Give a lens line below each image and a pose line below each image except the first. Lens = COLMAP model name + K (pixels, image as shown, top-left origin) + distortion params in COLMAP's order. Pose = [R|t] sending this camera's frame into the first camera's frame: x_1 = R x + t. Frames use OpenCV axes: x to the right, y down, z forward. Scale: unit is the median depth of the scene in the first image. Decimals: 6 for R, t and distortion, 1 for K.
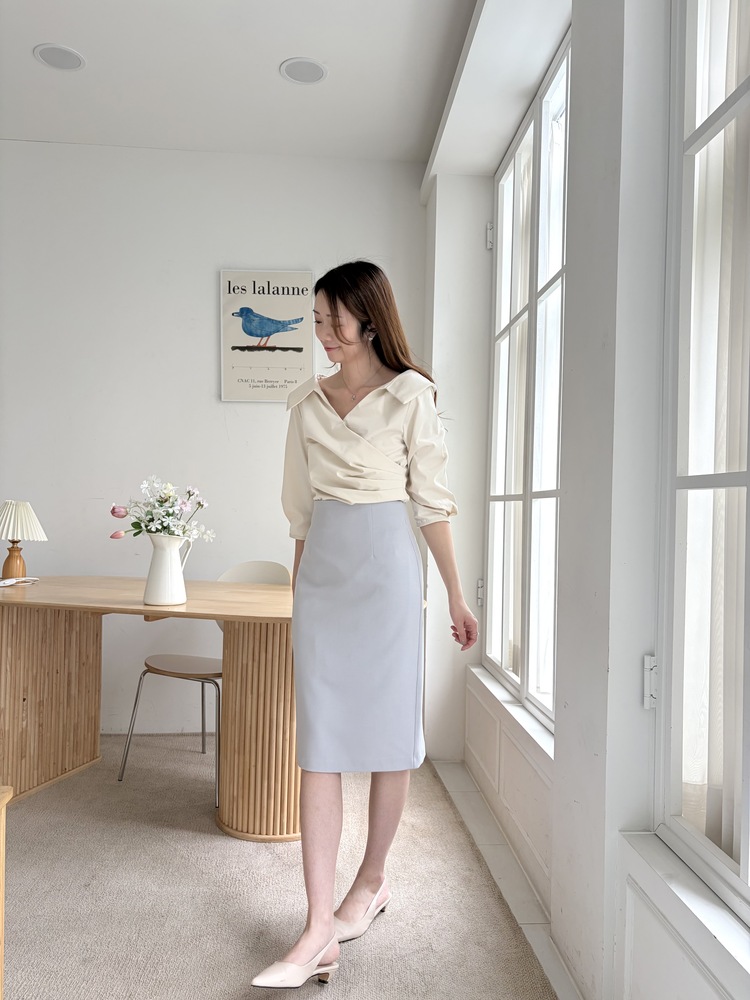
lens RADIAL K [[773.3, 0, 375.0], [0, 773.3, 500.0], [0, 0, 1]] dist [-0.004559, -0.002548]
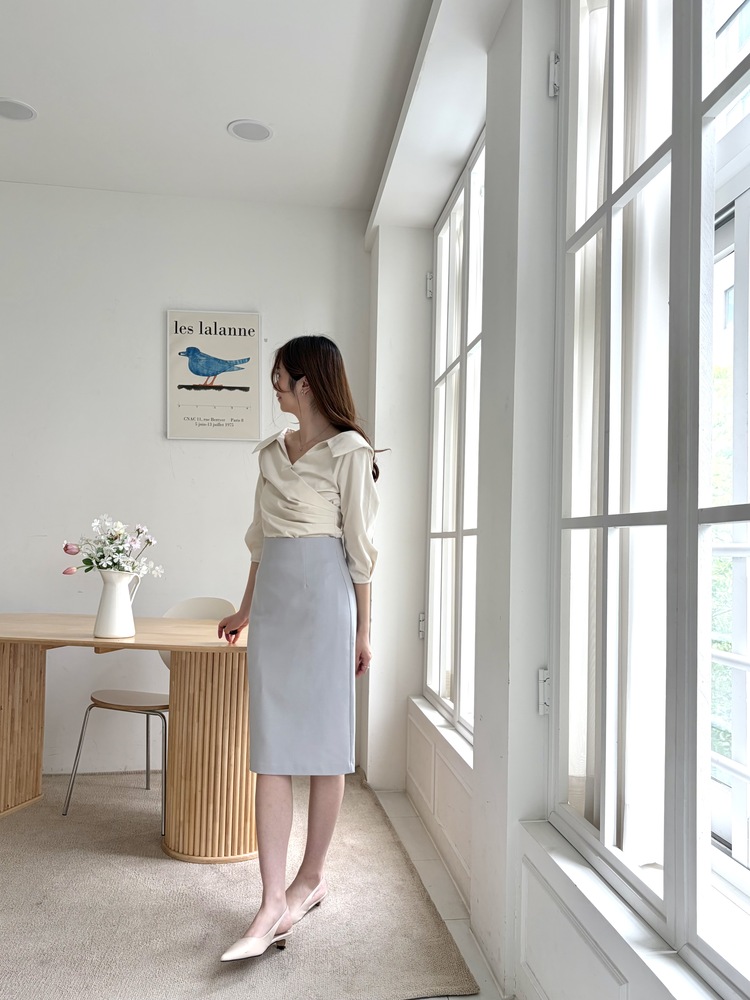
lens RADIAL K [[808.6, 0, 394.7], [0, 808.6, 513.3], [0, 0, 1]] dist [0.002455, -0.001478]
pose [[0.996457, 0.000952, 0.084098, 0.014059], [0.001407, 0.999607, -0.027987, -0.001862], [-0.084091, 0.028006, 0.996064, -0.126551]]
